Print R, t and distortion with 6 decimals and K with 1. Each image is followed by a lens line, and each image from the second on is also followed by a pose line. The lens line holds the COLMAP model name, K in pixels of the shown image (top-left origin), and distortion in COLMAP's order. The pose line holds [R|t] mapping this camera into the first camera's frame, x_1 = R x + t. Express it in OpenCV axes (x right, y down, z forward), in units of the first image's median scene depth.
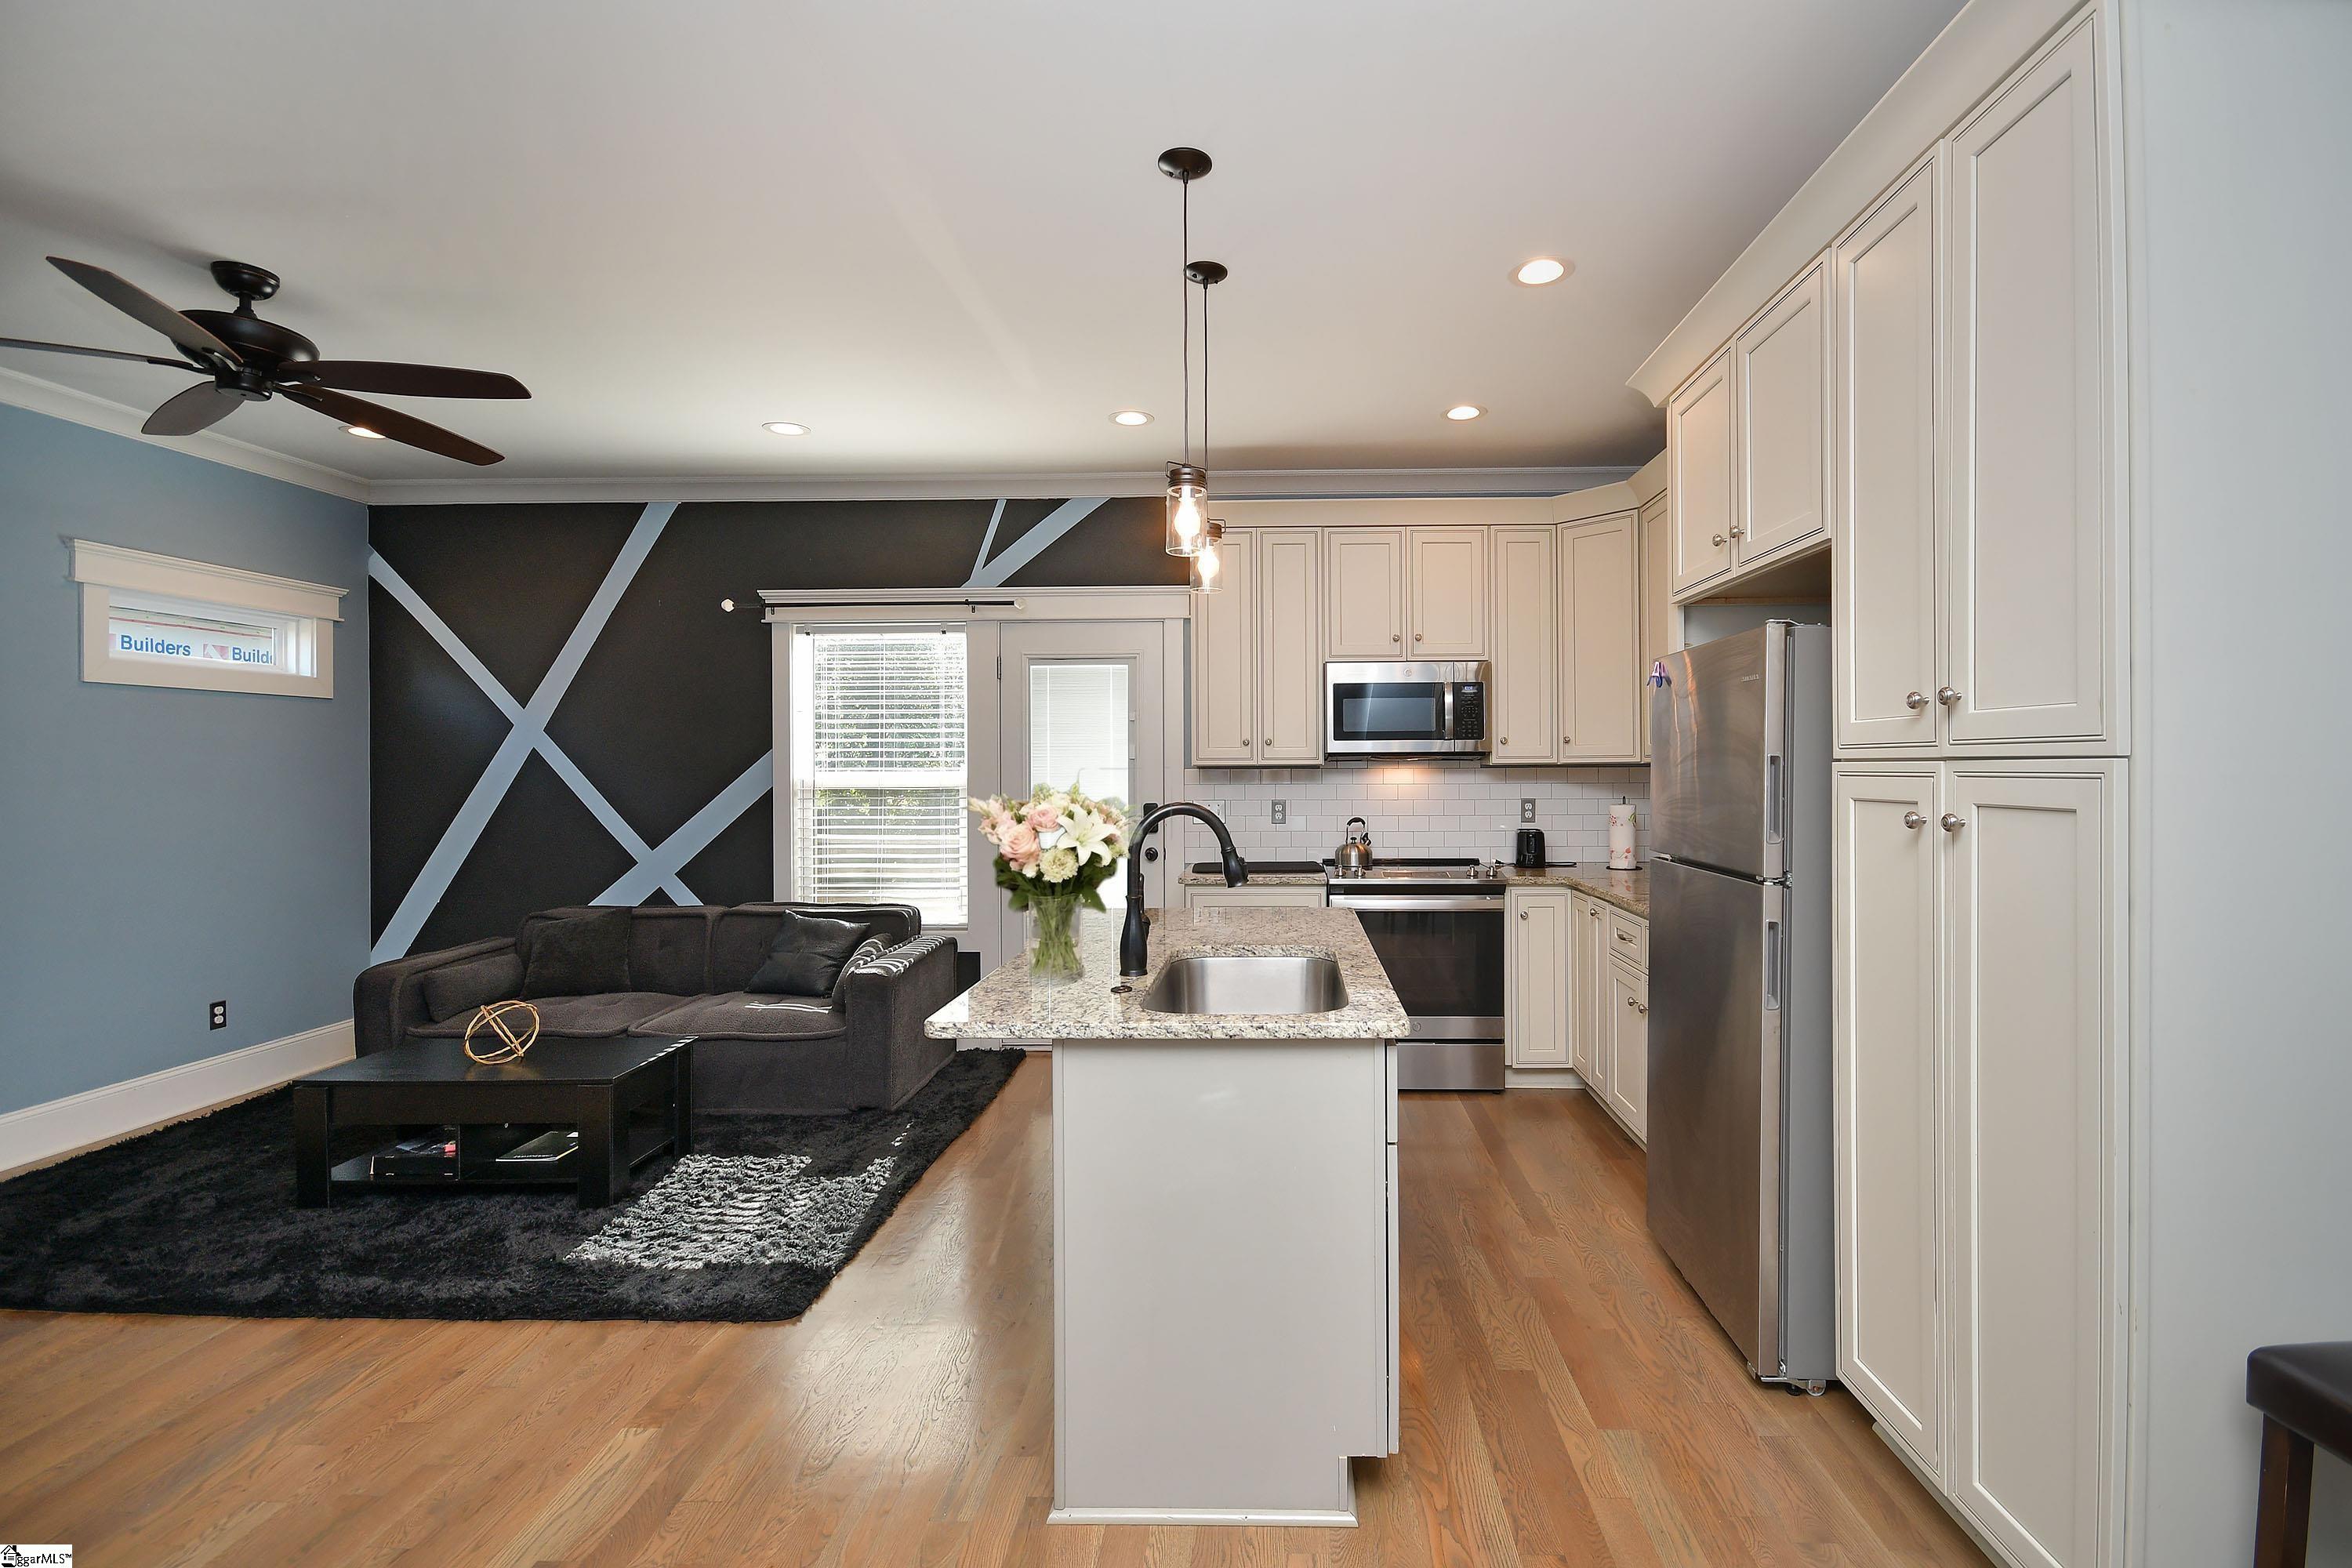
lens RADIAL K [[1078.9, 0, 1238.1], [0, 1078.9, 782.5], [0, 0, 1]] dist [-0.001049, -0.005868]
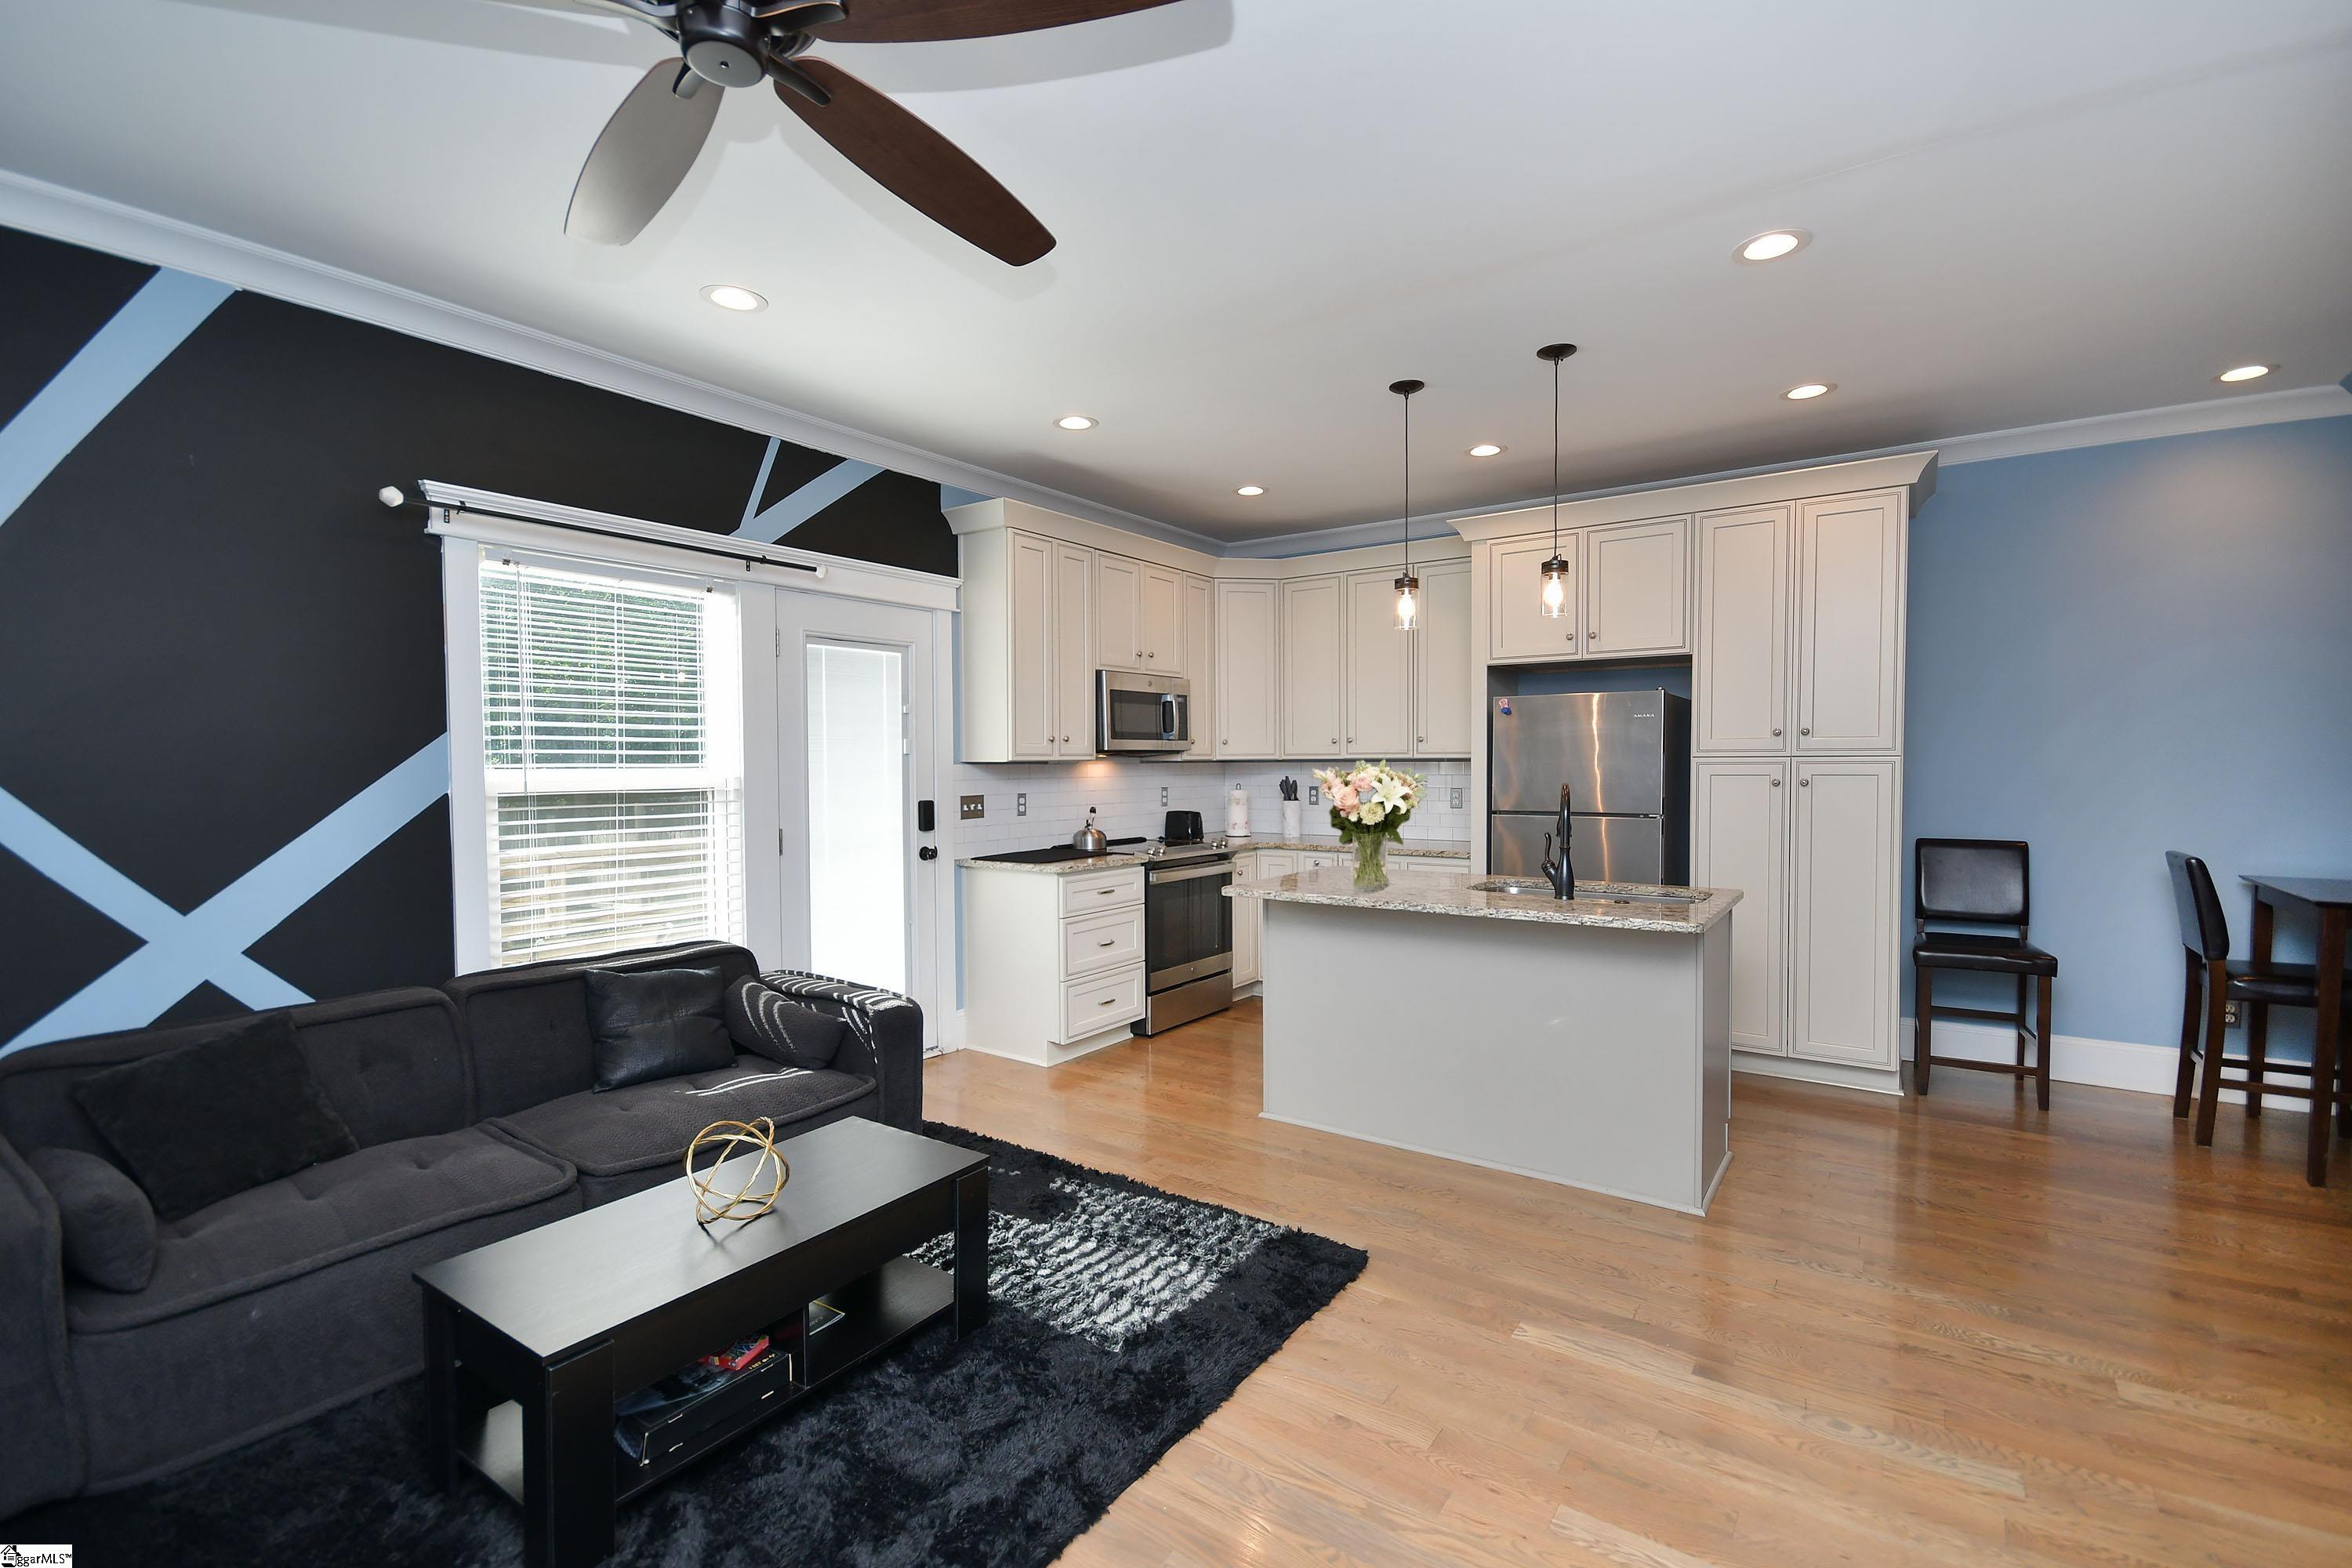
lens RADIAL K [[1078.9, 0, 1188.5], [0, 1078.9, 775.5], [0, 0, 1]] dist [-0.001049, -0.005868]
pose [[0.520330, -0.010038, 0.853907, -0.835189], [0.013863, 0.999898, 0.003307, -0.002882], [-0.853853, 0.010117, 0.520416, 0.330593]]
